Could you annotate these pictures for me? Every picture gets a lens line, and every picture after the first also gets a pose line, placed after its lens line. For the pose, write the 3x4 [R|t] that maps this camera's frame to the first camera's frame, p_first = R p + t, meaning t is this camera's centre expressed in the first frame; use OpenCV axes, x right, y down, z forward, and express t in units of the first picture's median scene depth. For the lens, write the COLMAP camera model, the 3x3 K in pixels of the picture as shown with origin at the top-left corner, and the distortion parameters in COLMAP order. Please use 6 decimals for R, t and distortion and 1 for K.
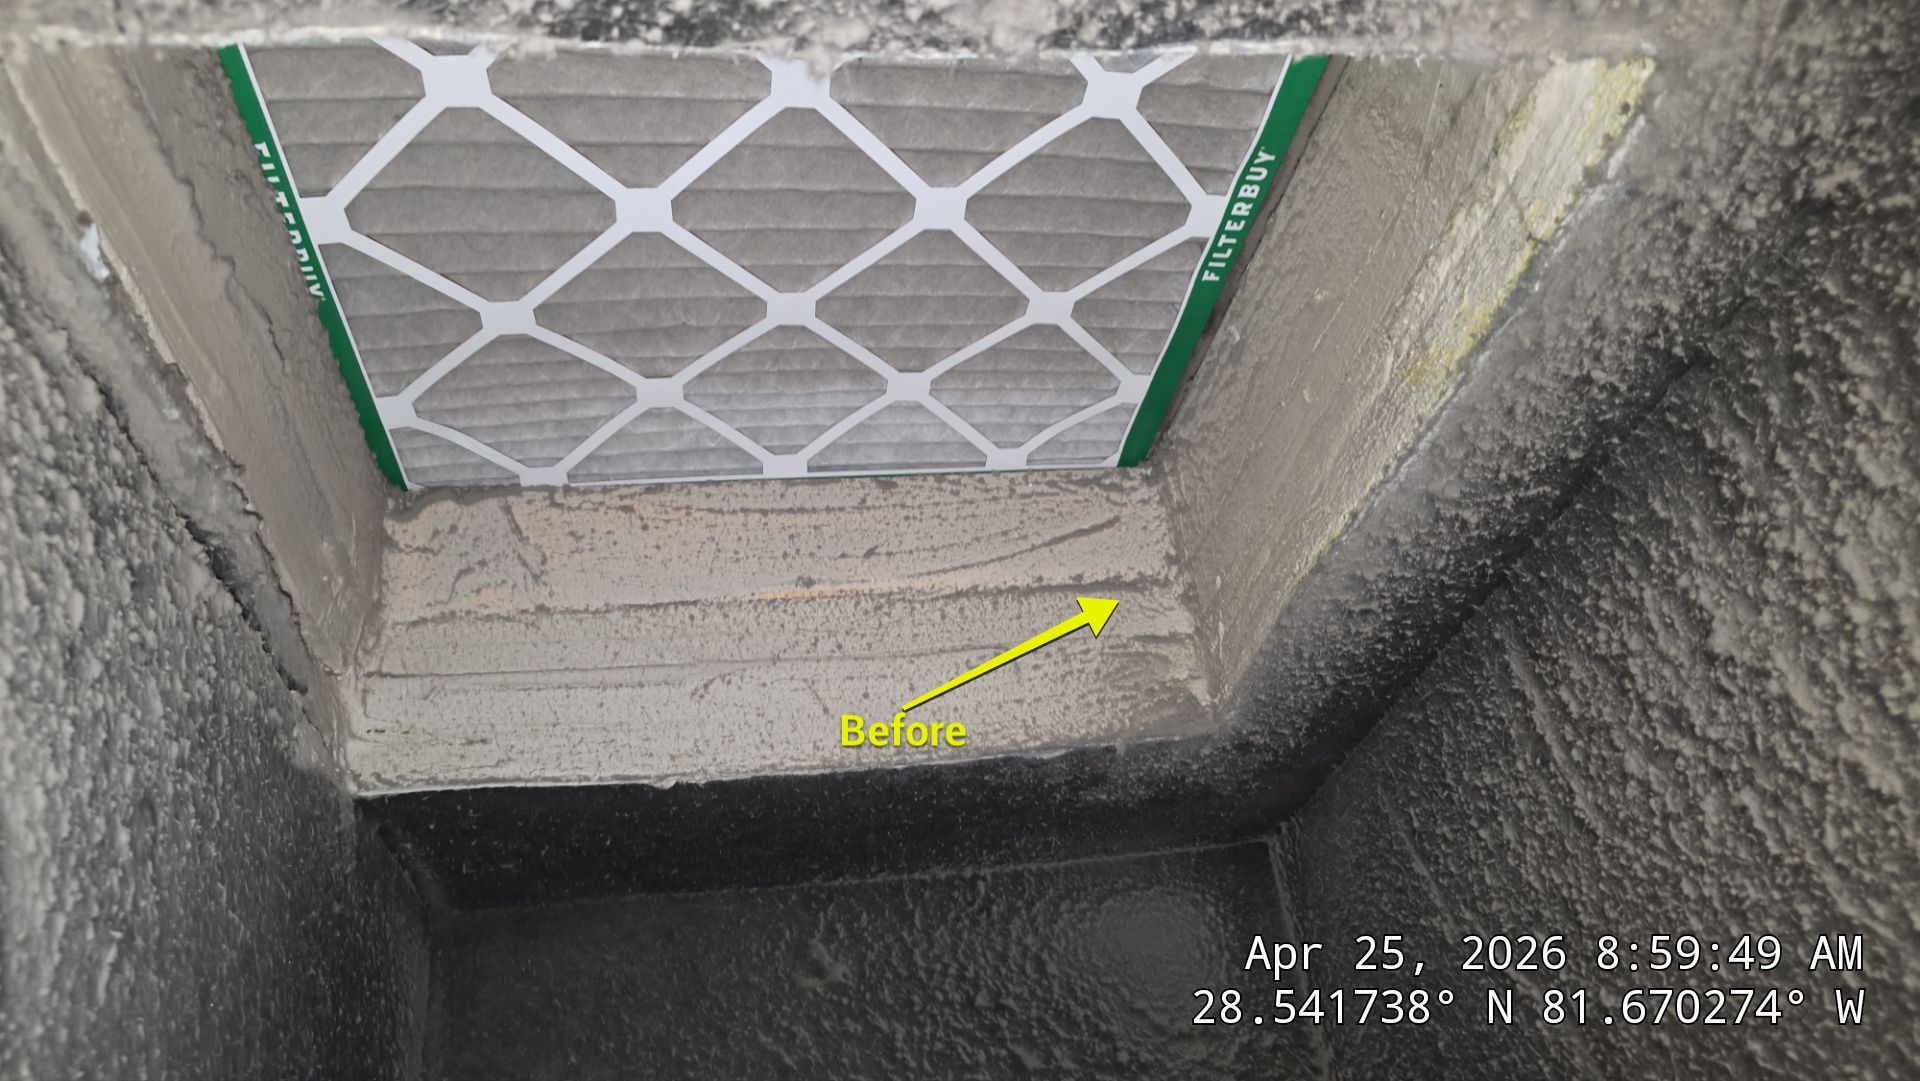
lens RADIAL K [[1333.1, 0, 969.9], [0, 1333.1, 575.9], [0, 0, 1]] dist [0.008329, -0.016880]
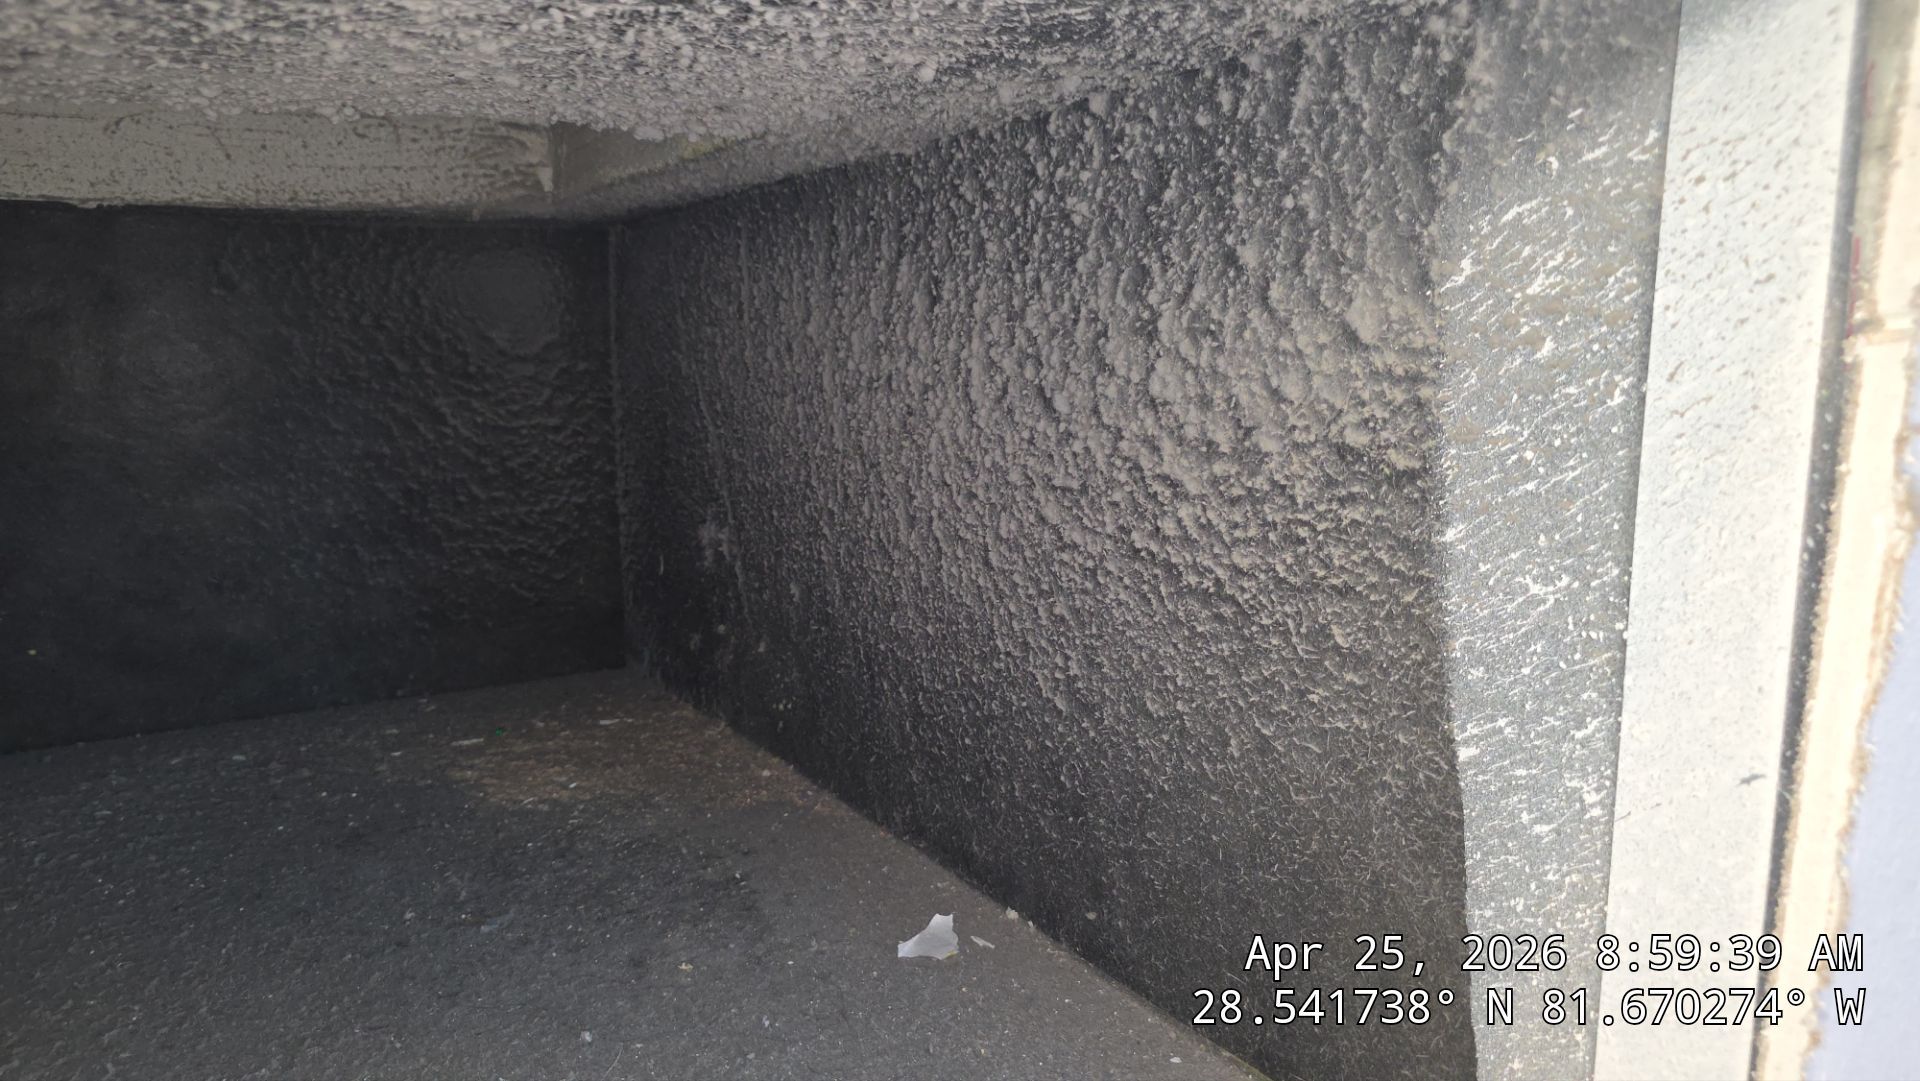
lens RADIAL K [[1306.3, 0, 937.6], [0, 1306.3, 572.7], [0, 0, 1]] dist [0.075370, -0.078076]
pose [[0.921390, 0.067179, 0.382790, 0.053423], [-0.302358, 0.742728, 0.597440, -0.535379], [-0.244173, -0.666215, 0.704654, -0.300644]]
